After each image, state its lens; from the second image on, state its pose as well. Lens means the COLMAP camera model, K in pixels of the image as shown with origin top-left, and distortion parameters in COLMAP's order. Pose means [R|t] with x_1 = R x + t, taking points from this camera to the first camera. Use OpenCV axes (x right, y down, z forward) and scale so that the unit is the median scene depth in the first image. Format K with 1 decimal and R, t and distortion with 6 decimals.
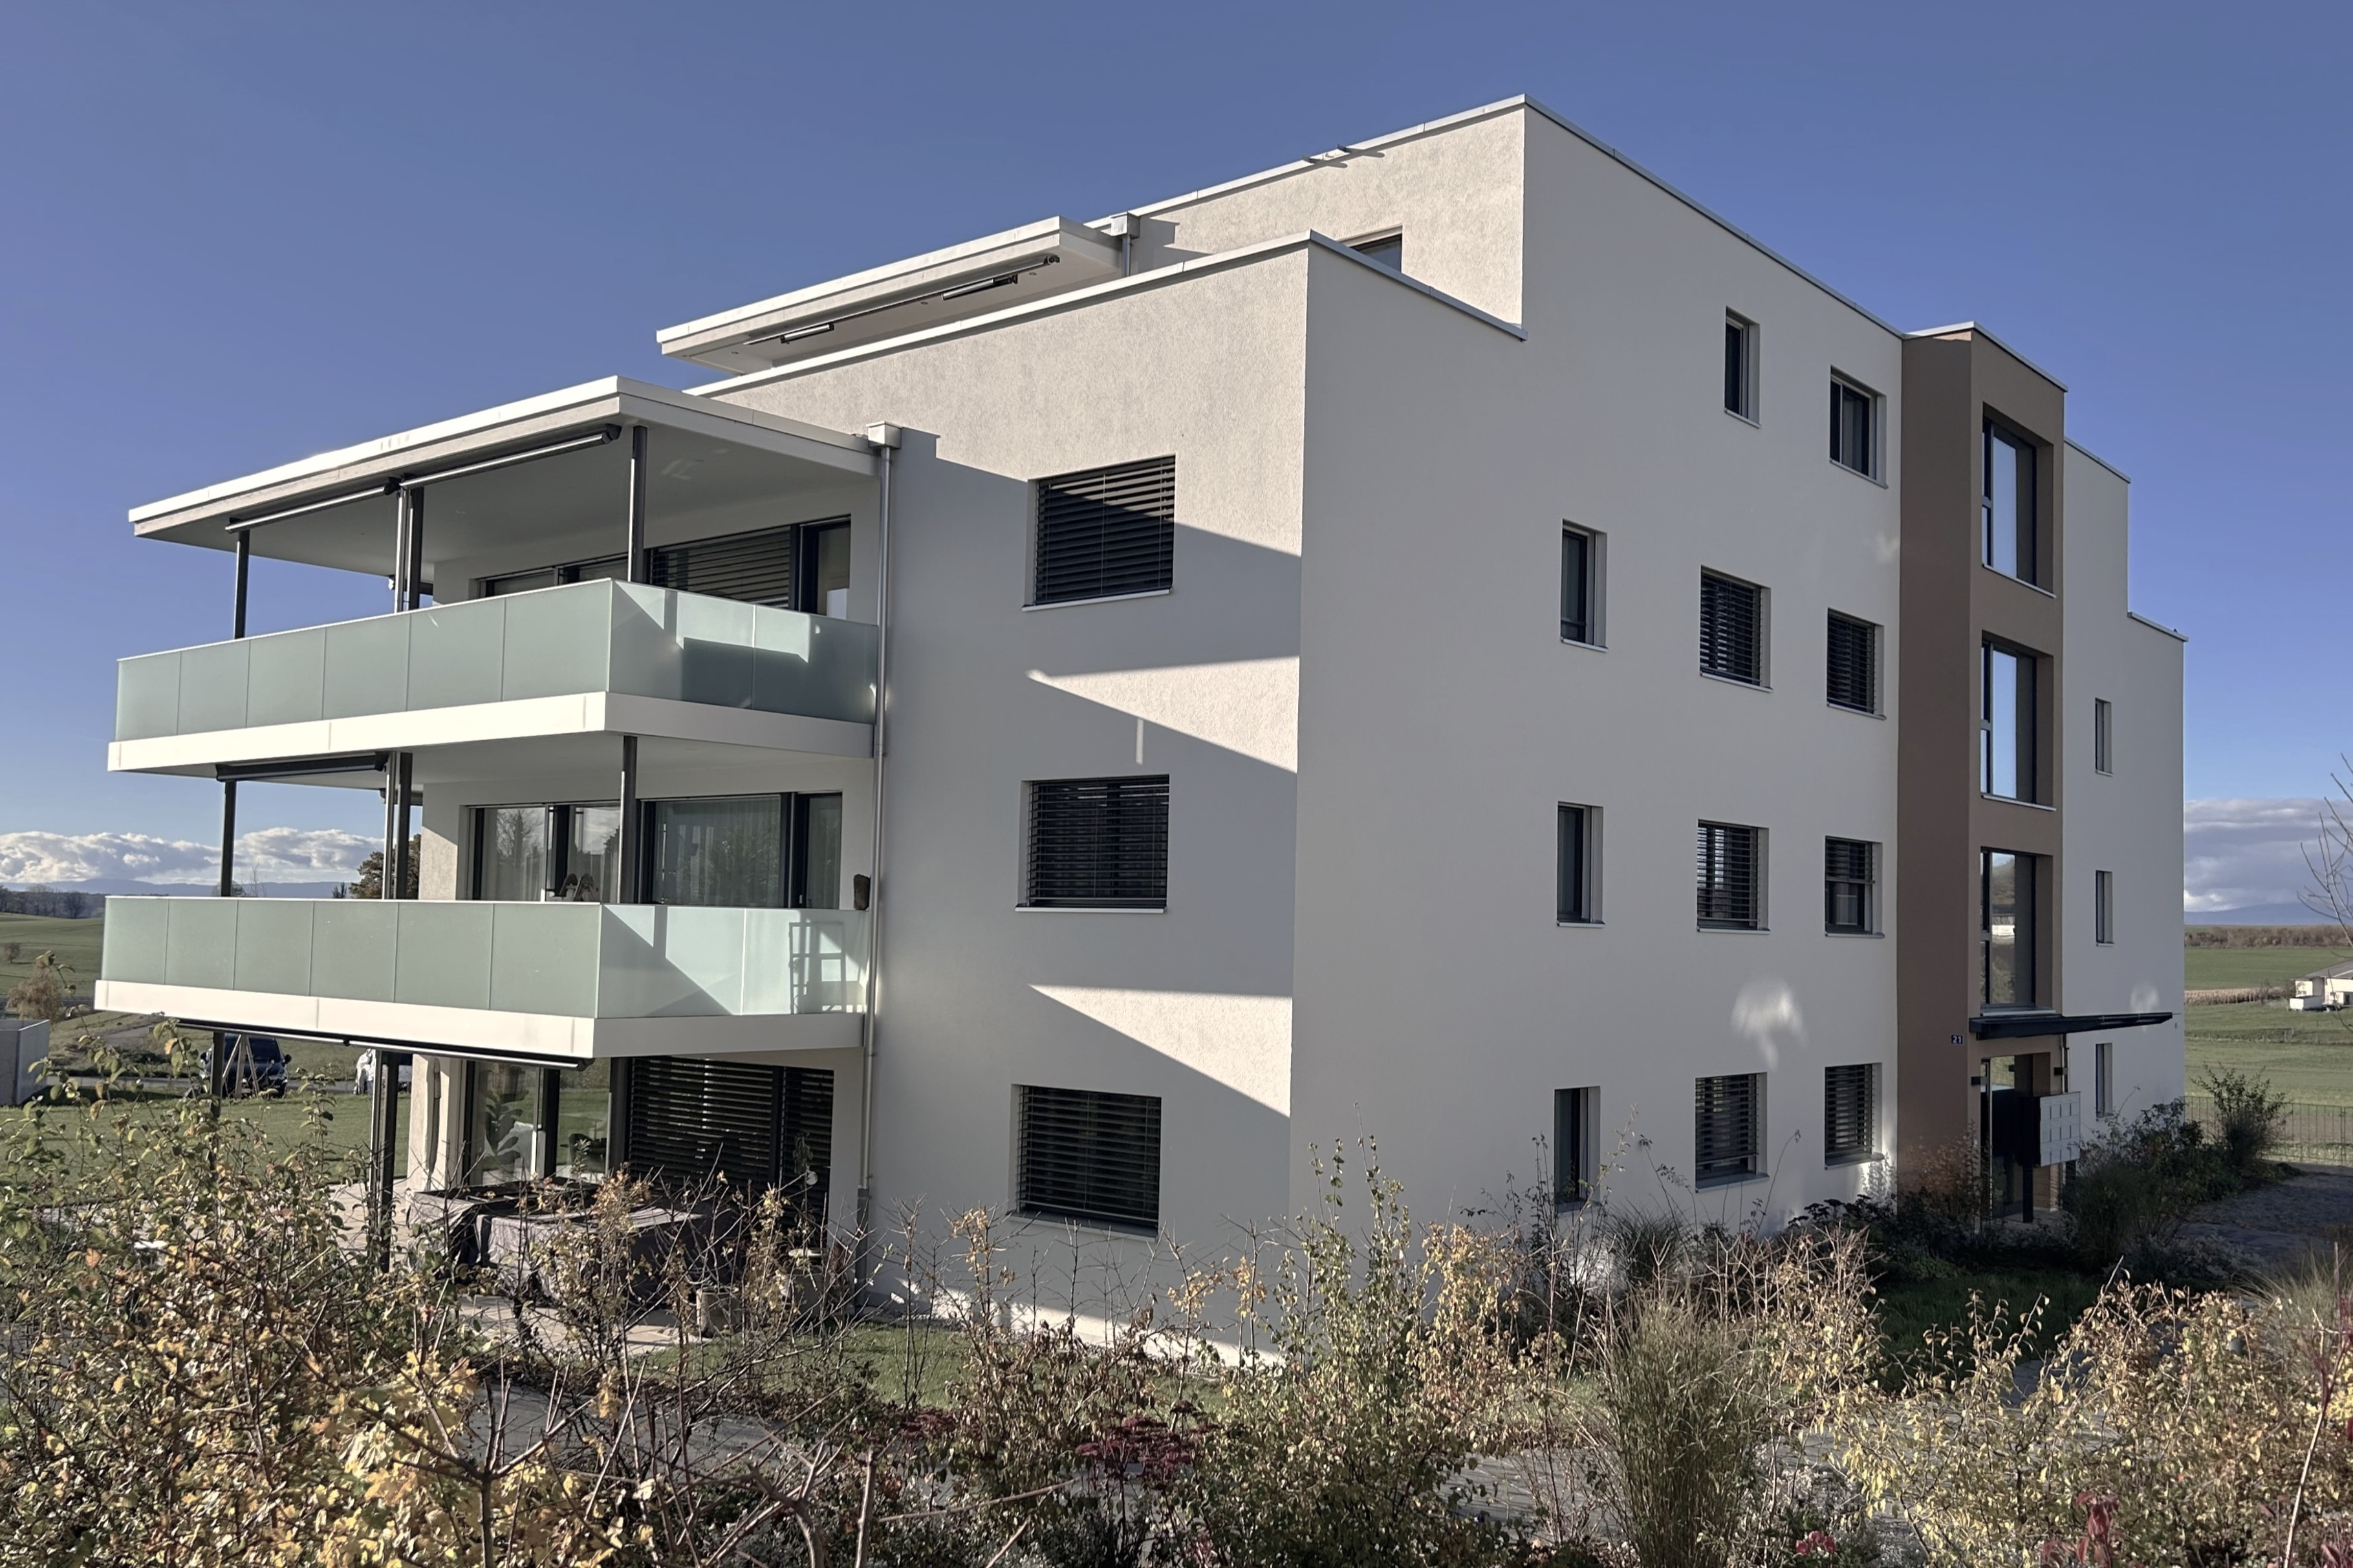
lens RADIAL K [[1713.0, 0, 1176.5], [0, 1713.0, 784.0], [0, 0, 1]] dist [0.003236, 0.000224]
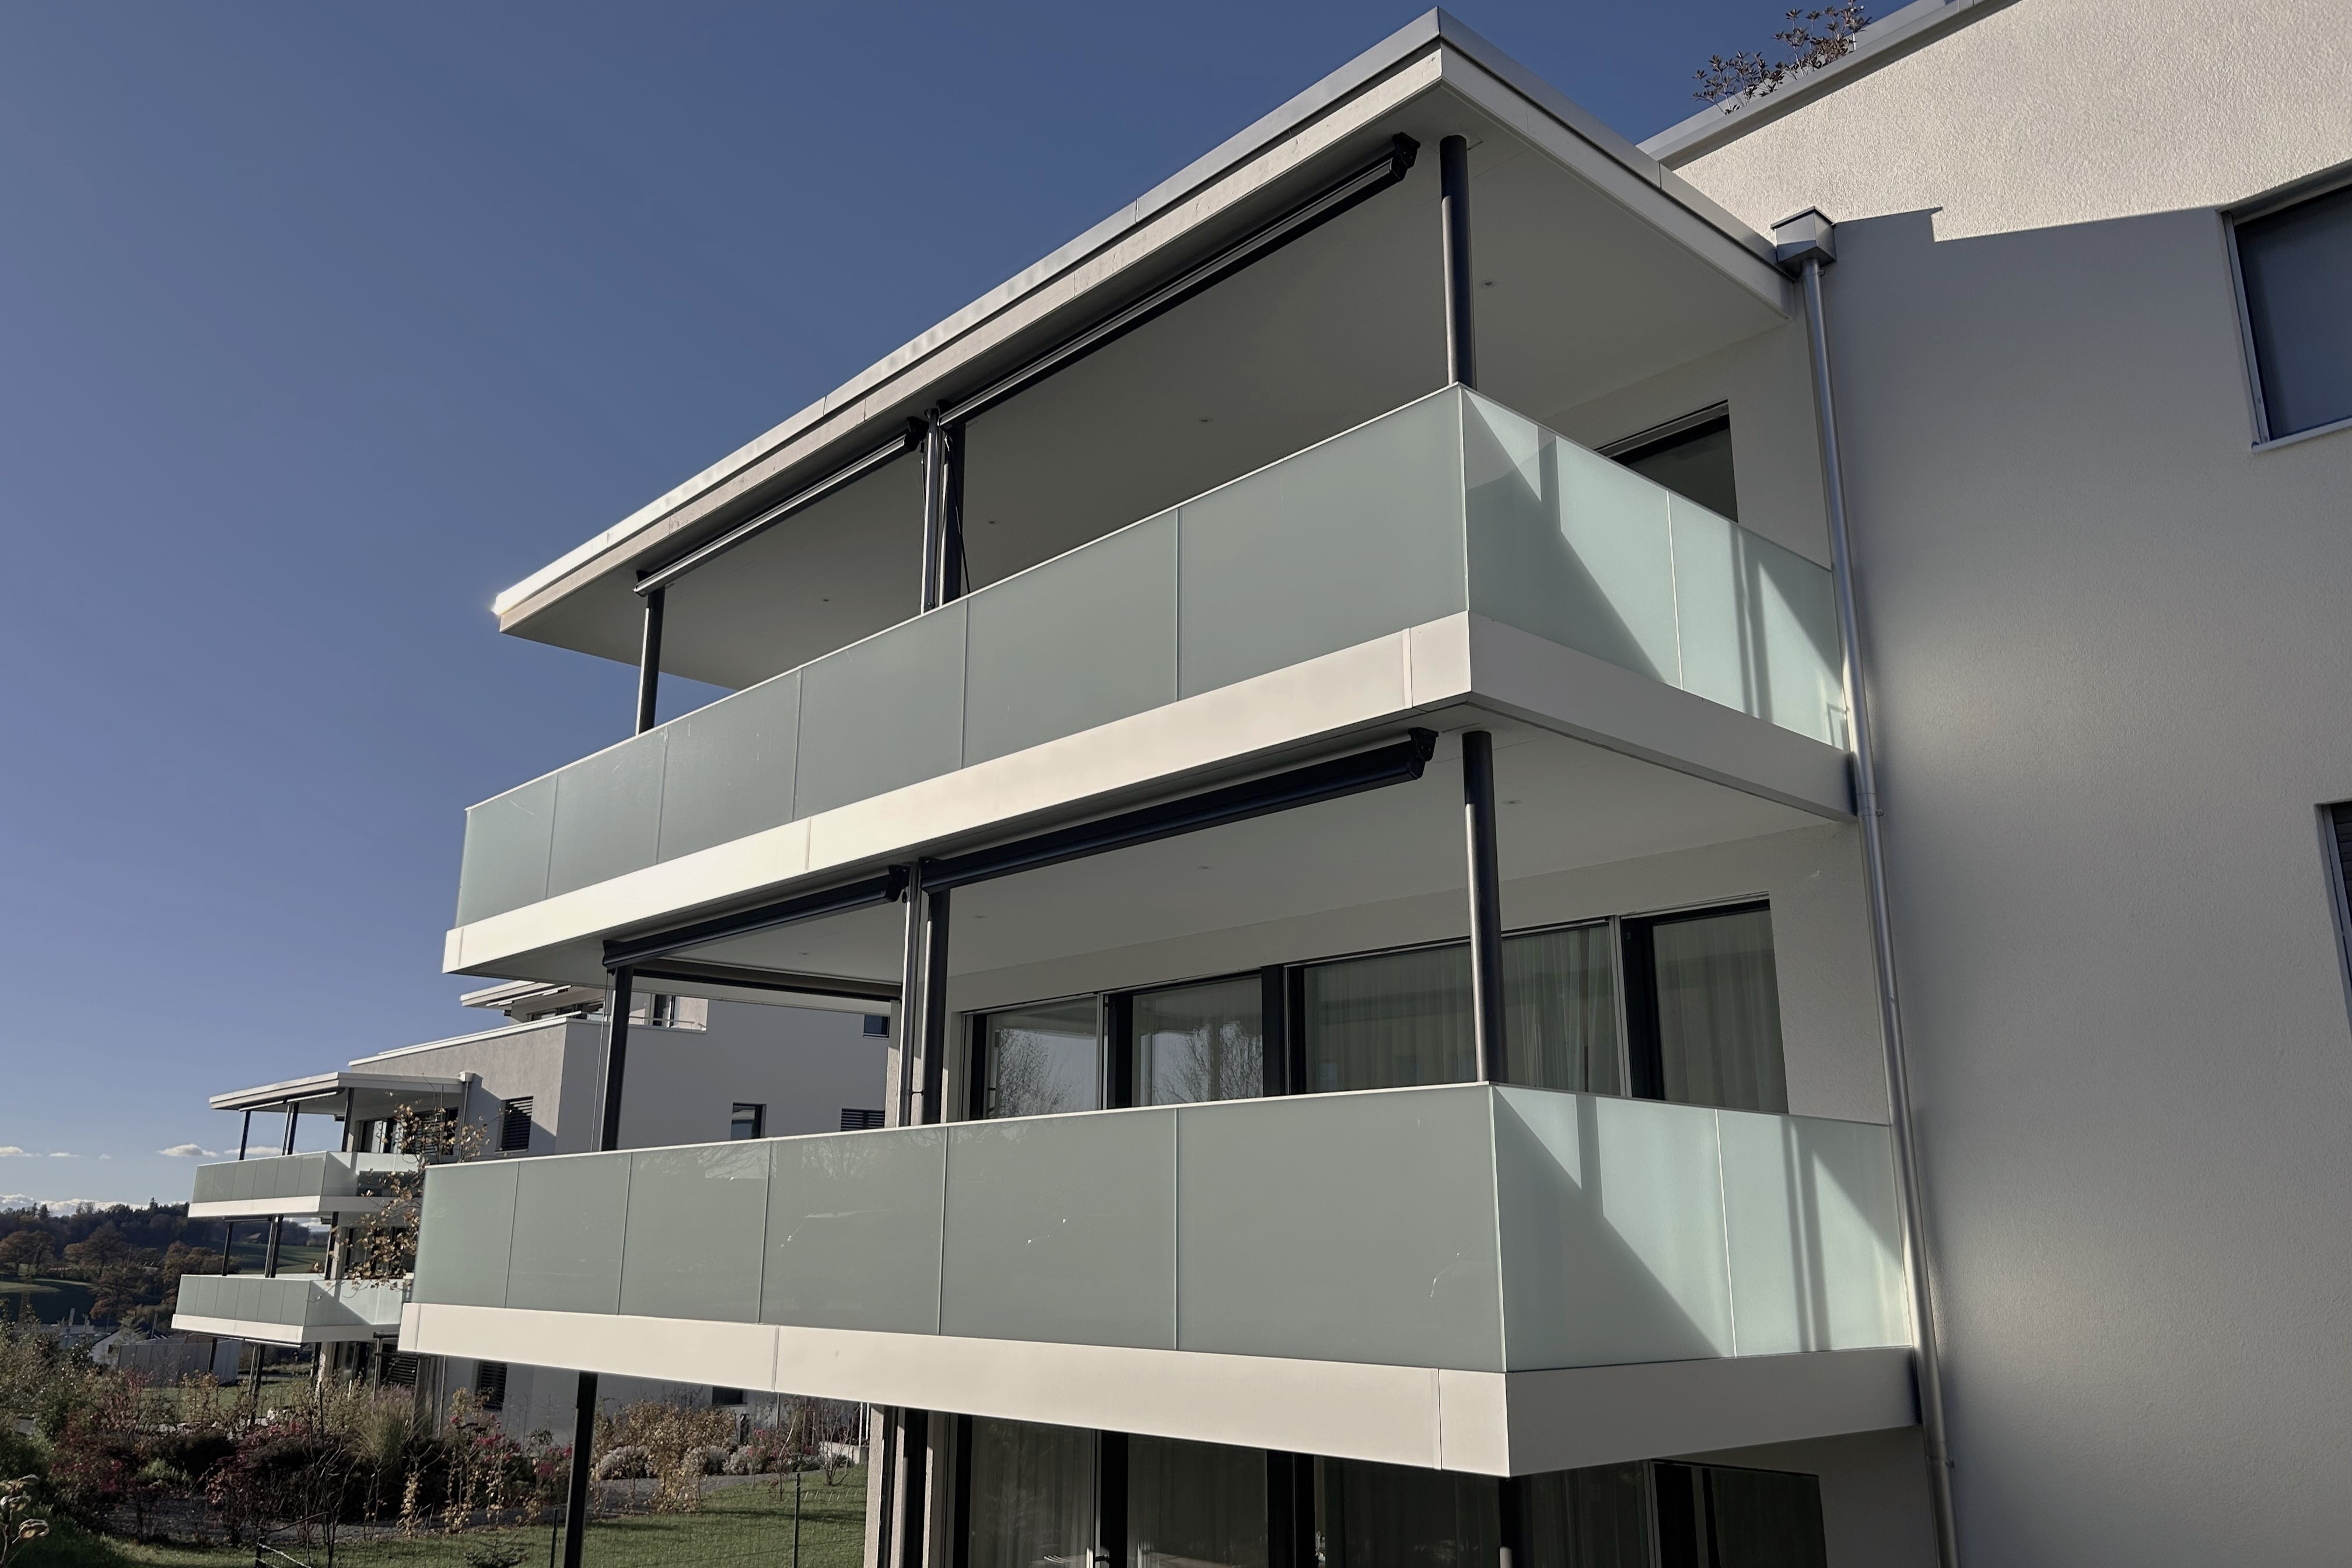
lens RADIAL K [[1712.5, 0, 1176.0], [0, 1712.5, 784.0], [0, 0, 1]] dist [0.003236, 0.000224]
pose [[0.986816, -0.055029, -0.152205, -0.291341], [0.024184, 0.980001, -0.197520, 0.067701], [0.160030, 0.191235, 0.968411, 0.476389]]
